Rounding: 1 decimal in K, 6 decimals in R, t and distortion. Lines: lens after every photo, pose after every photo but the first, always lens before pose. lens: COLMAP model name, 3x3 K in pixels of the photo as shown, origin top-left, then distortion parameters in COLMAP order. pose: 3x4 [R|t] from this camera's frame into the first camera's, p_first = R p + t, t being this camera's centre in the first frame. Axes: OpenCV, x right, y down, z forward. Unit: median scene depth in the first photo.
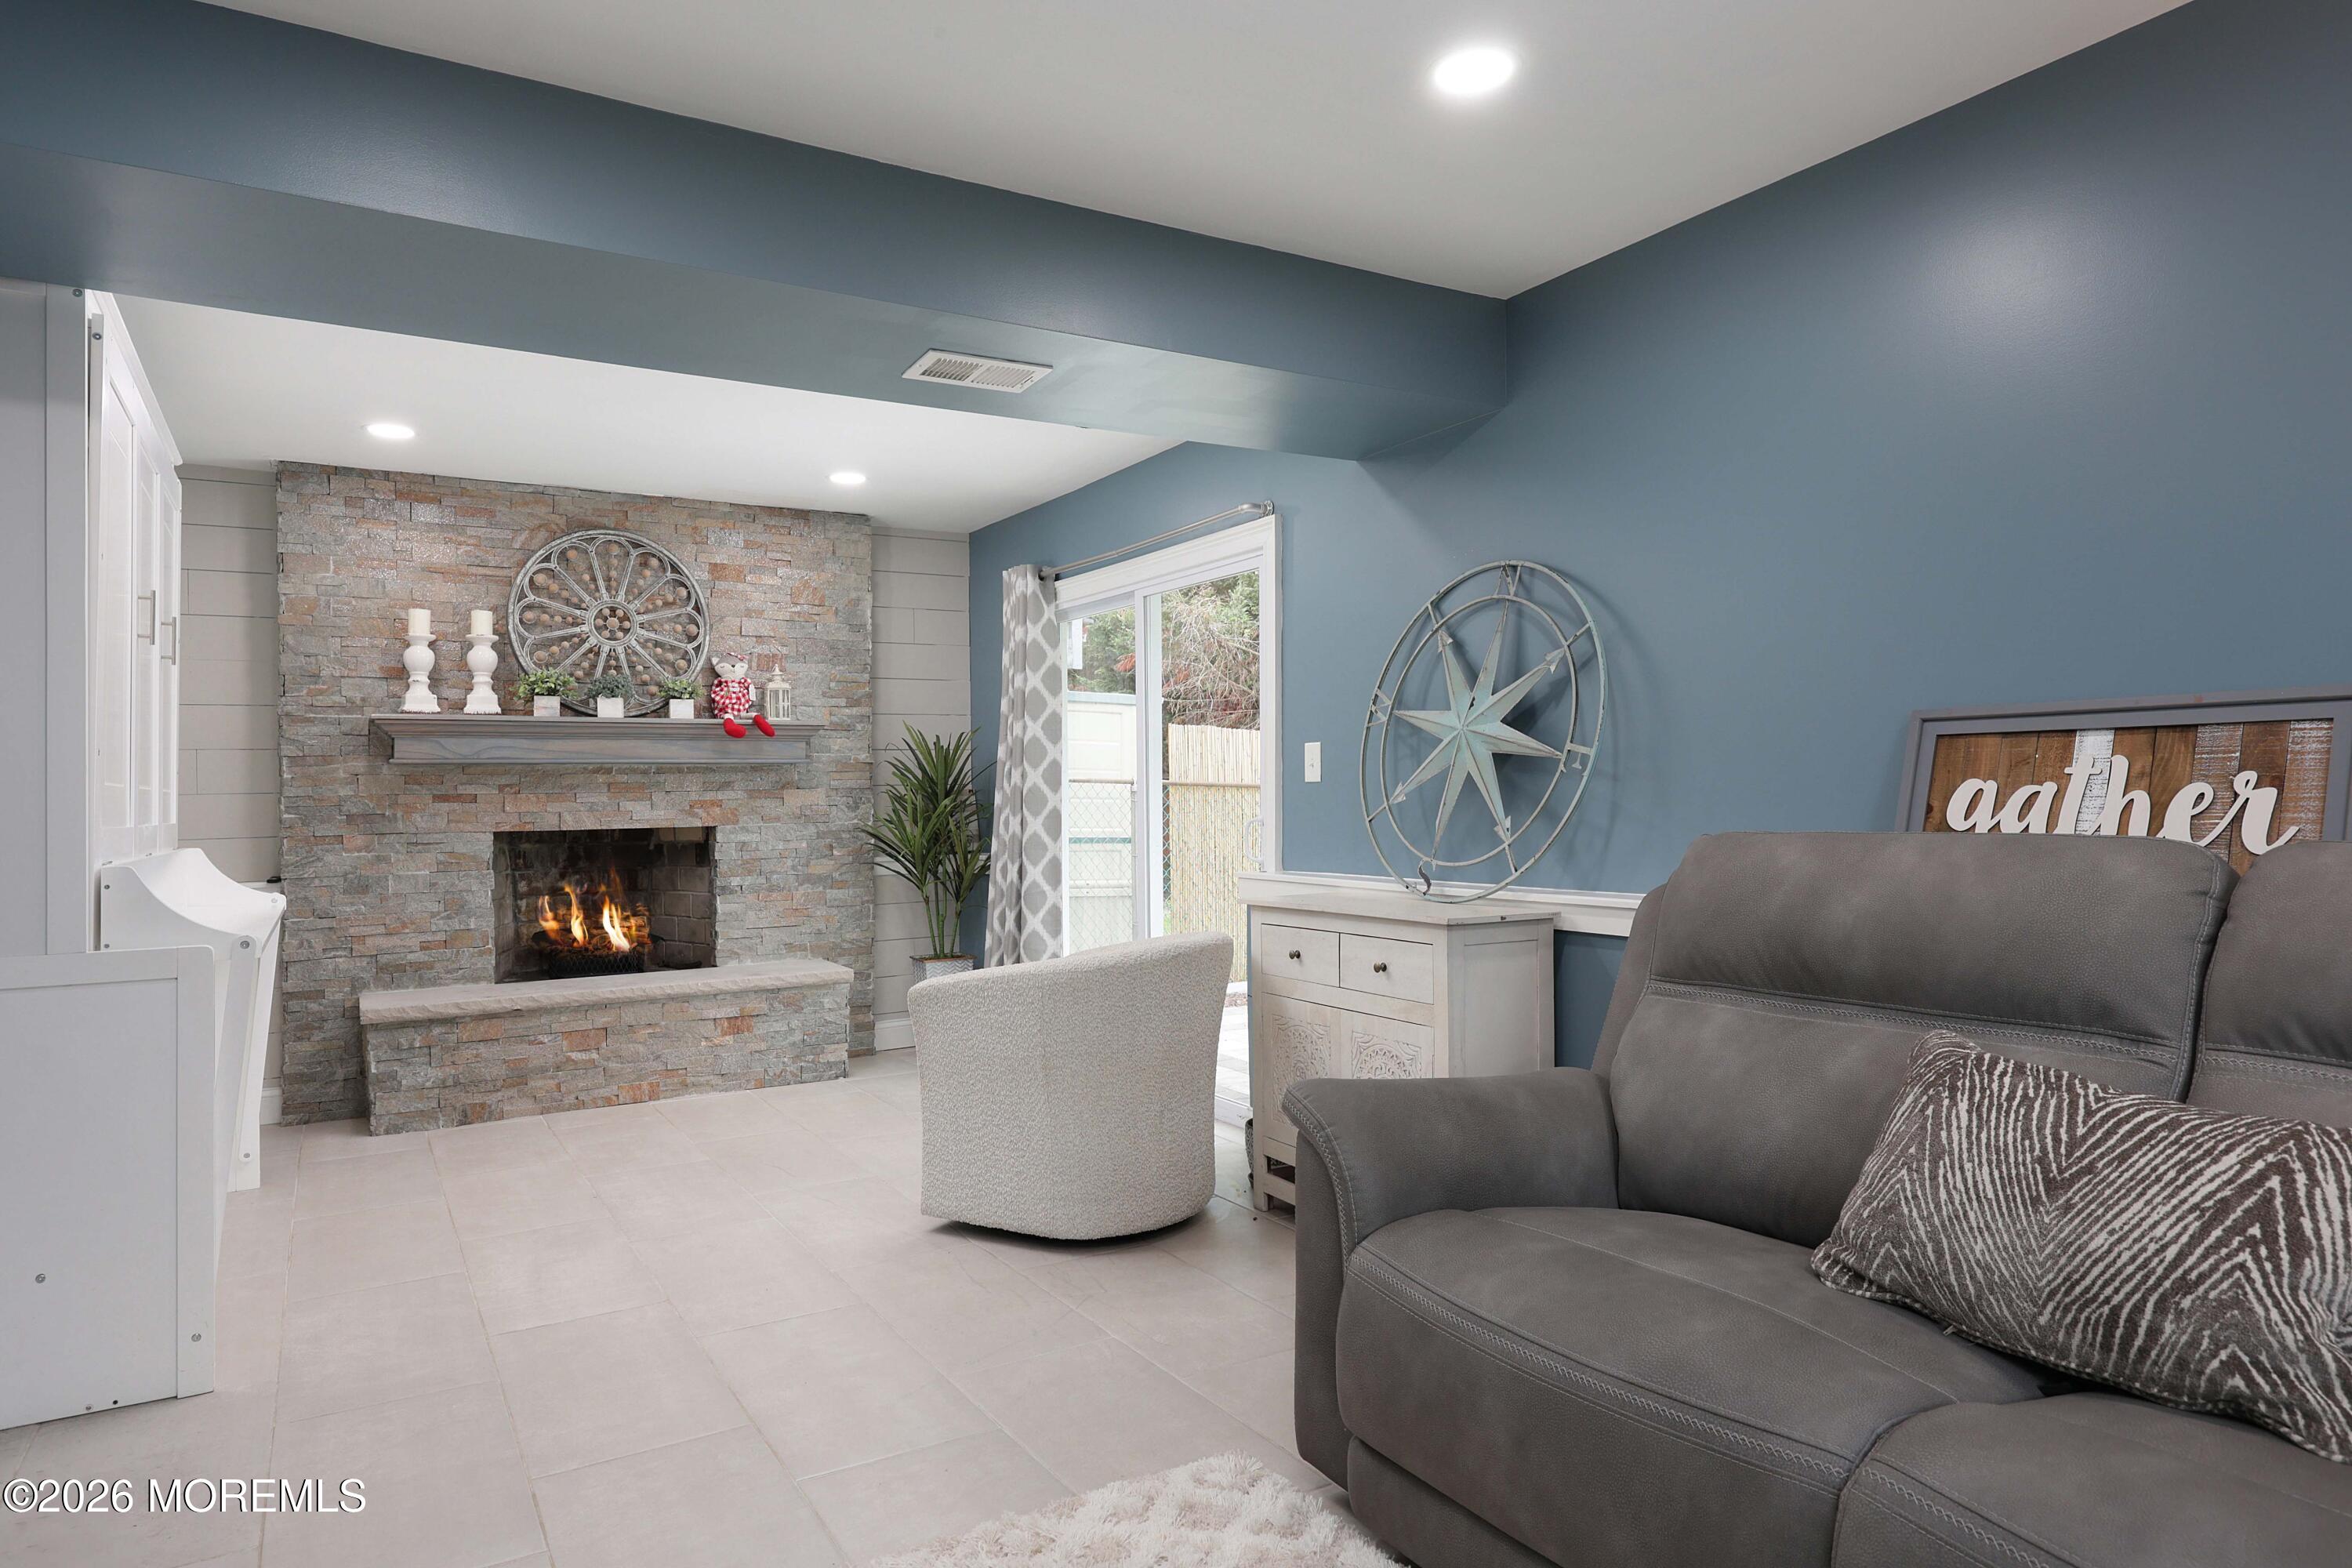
lens RADIAL K [[1554.4, 0, 1249.6], [0, 1554.4, 777.4], [0, 0, 1]] dist [-0.002961, -0.007254]
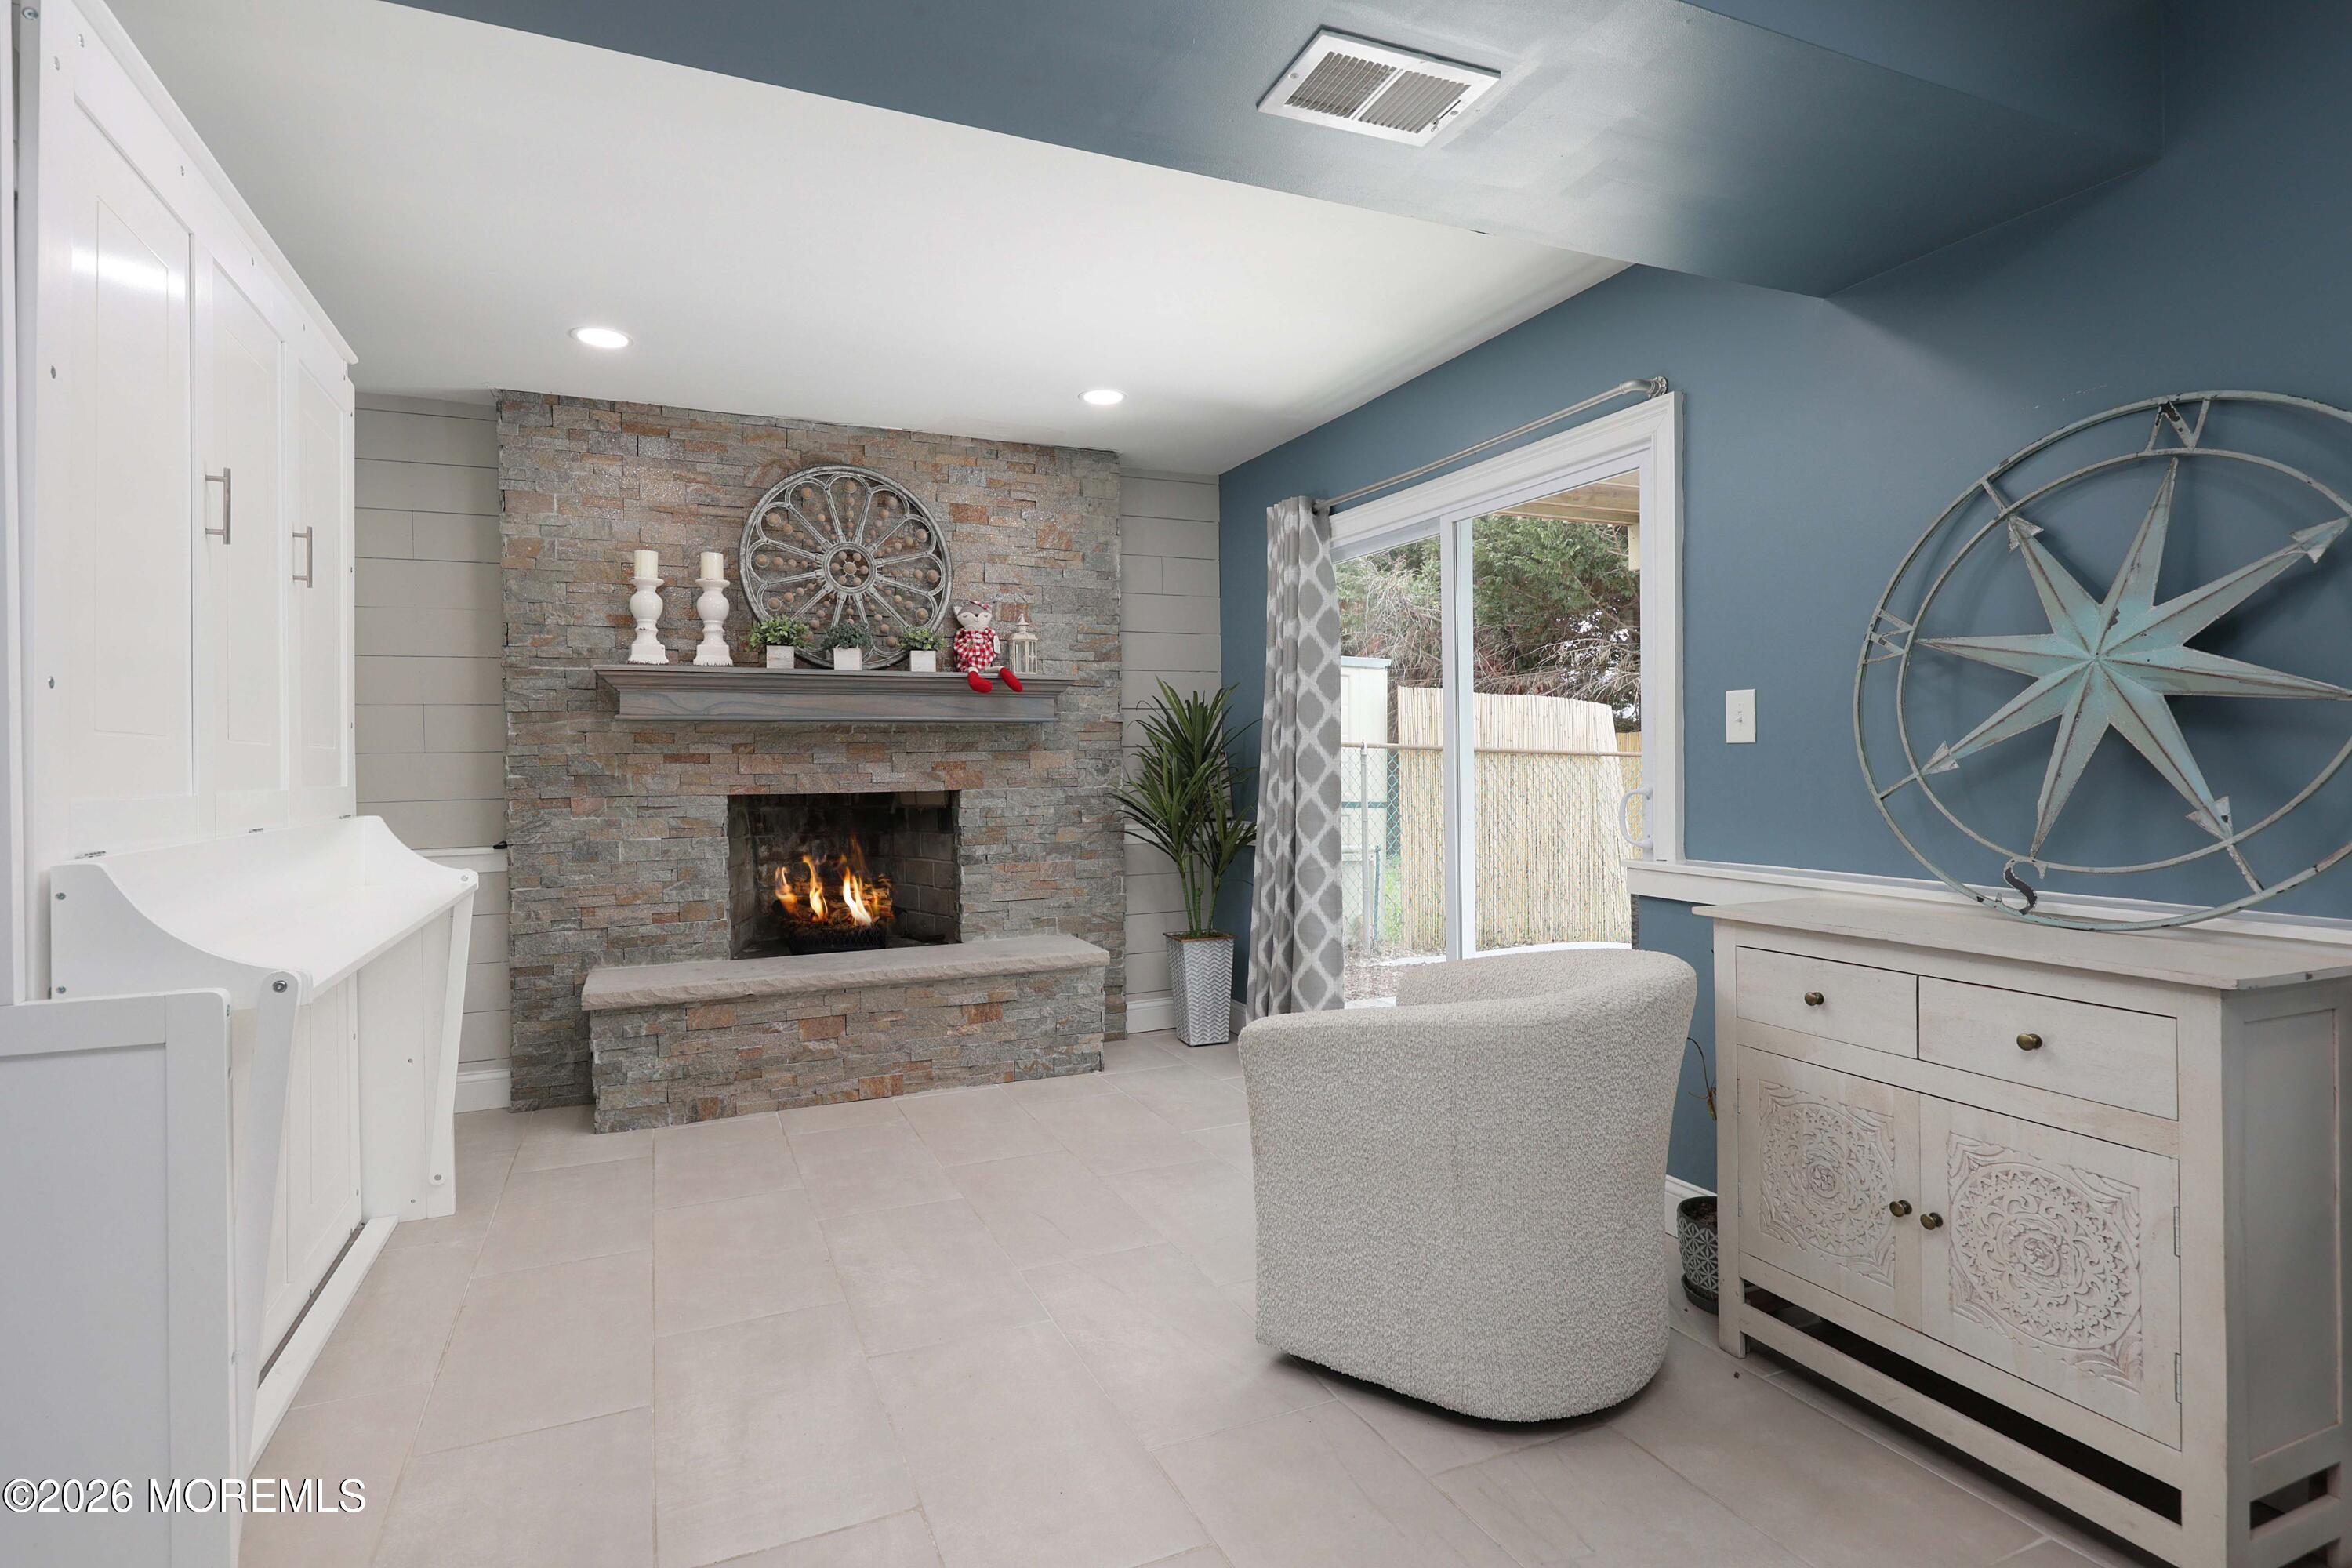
lens RADIAL K [[1161.9, 0, 1167.2], [0, 1161.9, 802.7], [0, 0, 1]] dist [-0.001949, -0.001225]
pose [[0.990750, 0.010399, -0.135303, -0.133104], [-0.003724, 0.998767, 0.049497, 0.004379], [0.135651, -0.048535, 0.989567, 0.347479]]
